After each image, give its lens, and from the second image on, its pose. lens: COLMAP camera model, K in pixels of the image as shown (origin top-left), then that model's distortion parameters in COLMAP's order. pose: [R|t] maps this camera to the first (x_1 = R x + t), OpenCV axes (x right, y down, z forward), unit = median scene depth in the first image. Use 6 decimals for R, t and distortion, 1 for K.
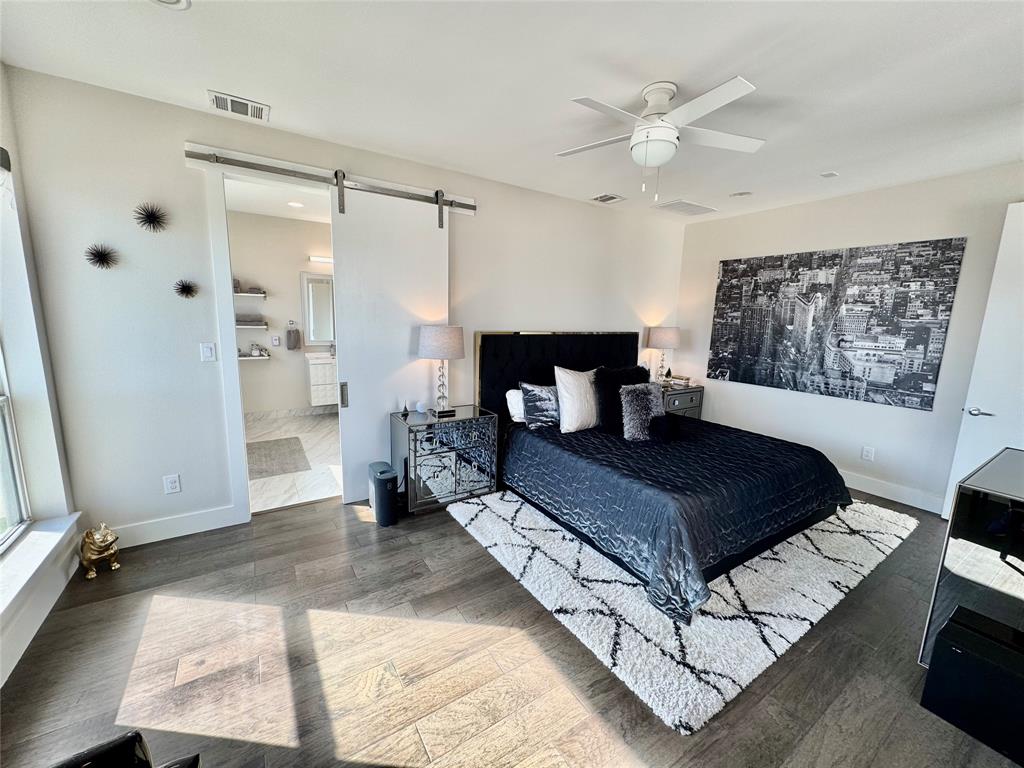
lens RADIAL K [[407.8, 0, 512.6], [0, 407.8, 382.0], [0, 0, 1]] dist [0.000322, 0.000092]
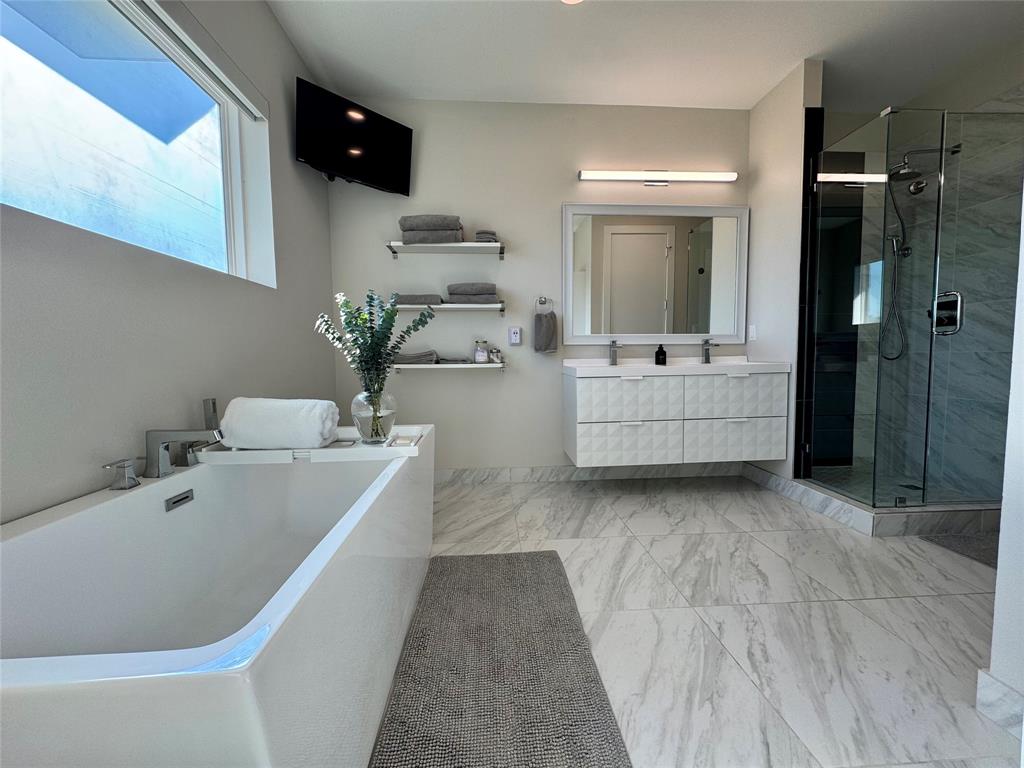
lens RADIAL K [[407.8, 0, 513.7], [0, 407.8, 381.4], [0, 0, 1]] dist [0.000322, 0.000092]
pose [[0.870943, -0.008430, -0.491311, -0.499722], [-0.044518, 0.994387, -0.095979, 0.013993], [0.489363, 0.105464, 0.865680, 0.846891]]
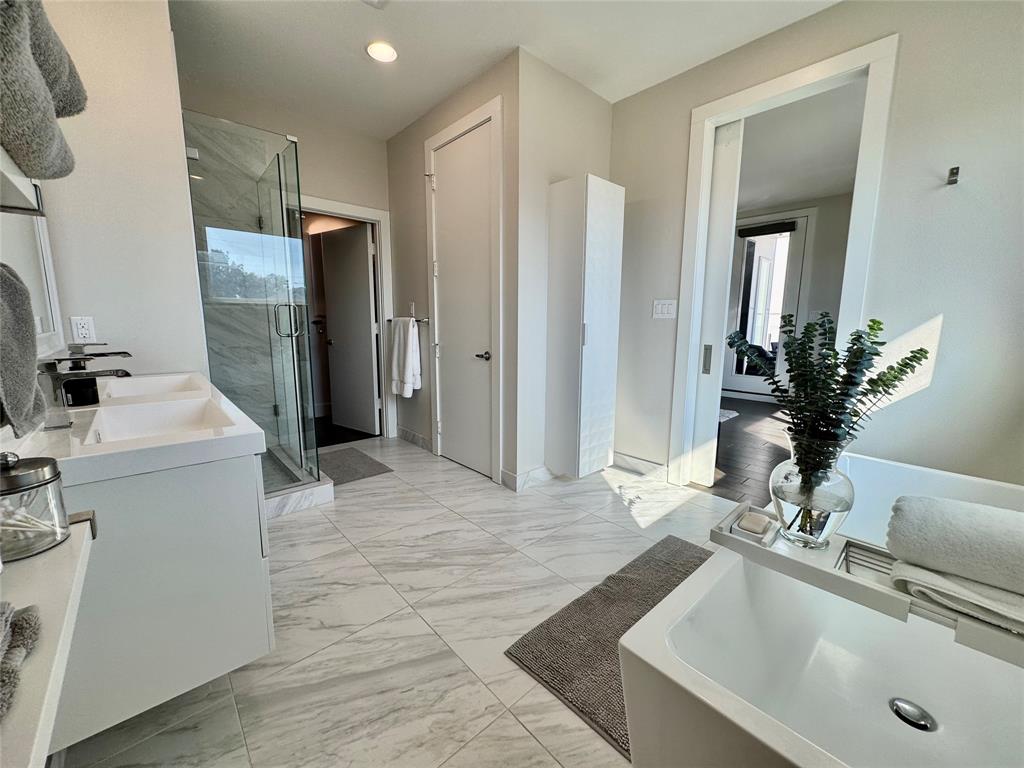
lens RADIAL K [[407.8, 0, 510.9], [0, 407.8, 381.6], [0, 0, 1]] dist [0.000322, 0.000092]
pose [[-0.159766, -0.178466, 0.970889, -1.053231], [0.148008, 0.968074, 0.202305, -0.147786], [-0.975996, 0.176020, -0.128251, 1.362349]]
